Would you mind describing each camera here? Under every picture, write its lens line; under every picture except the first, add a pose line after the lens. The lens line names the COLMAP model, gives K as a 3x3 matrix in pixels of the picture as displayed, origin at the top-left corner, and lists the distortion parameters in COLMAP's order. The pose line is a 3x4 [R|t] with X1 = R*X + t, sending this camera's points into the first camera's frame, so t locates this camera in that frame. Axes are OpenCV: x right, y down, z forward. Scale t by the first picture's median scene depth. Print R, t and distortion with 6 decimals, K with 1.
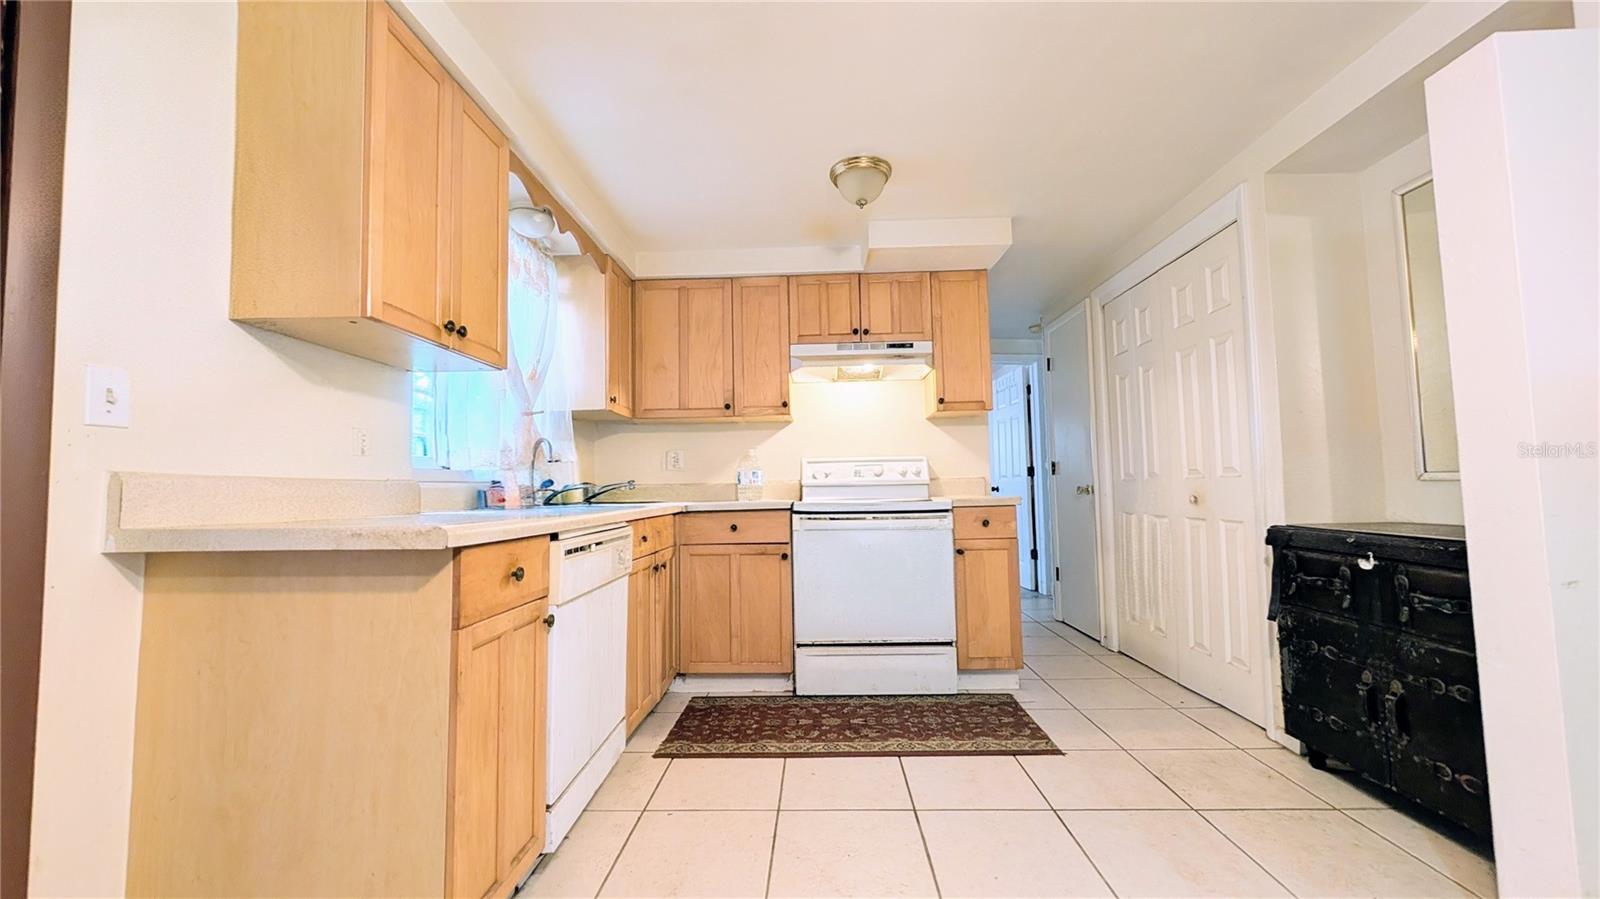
lens RADIAL K [[607.6, 0, 802.4], [0, 607.6, 452.8], [0, 0, 1]] dist [0.001252, 0.000167]
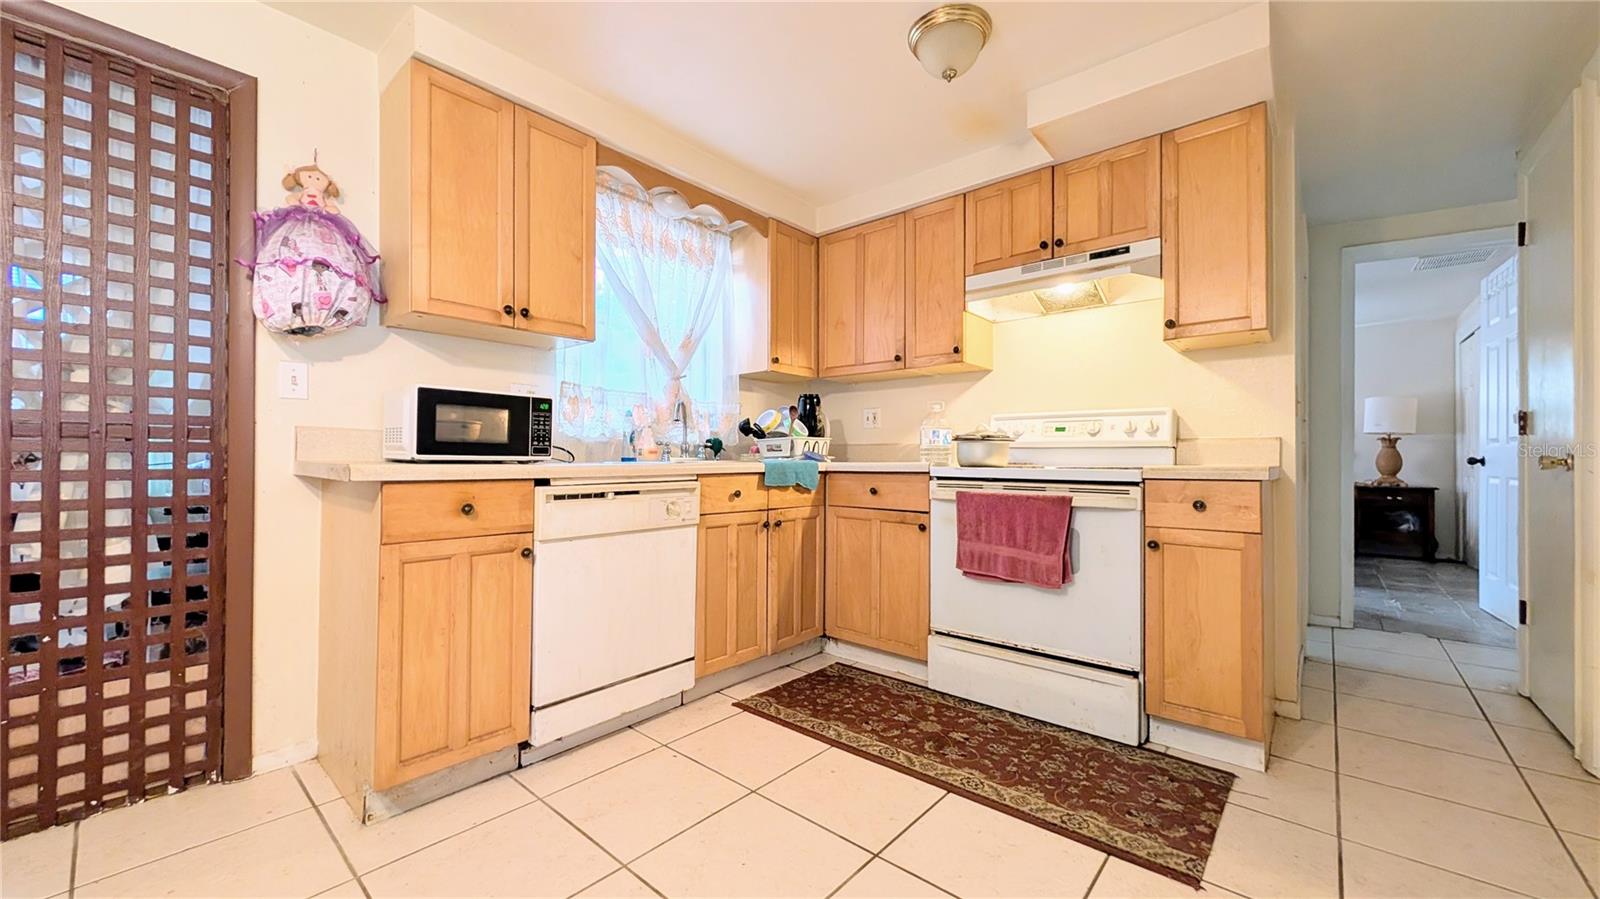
lens RADIAL K [[607.6, 0, 802.4], [0, 607.6, 452.8], [0, 0, 1]] dist [0.001252, 0.000167]
pose [[0.773600, 0.016877, -0.633450, 0.392680], [0.019113, 0.998569, 0.049947, 0.018884], [0.633386, -0.050746, 0.772170, 0.237222]]
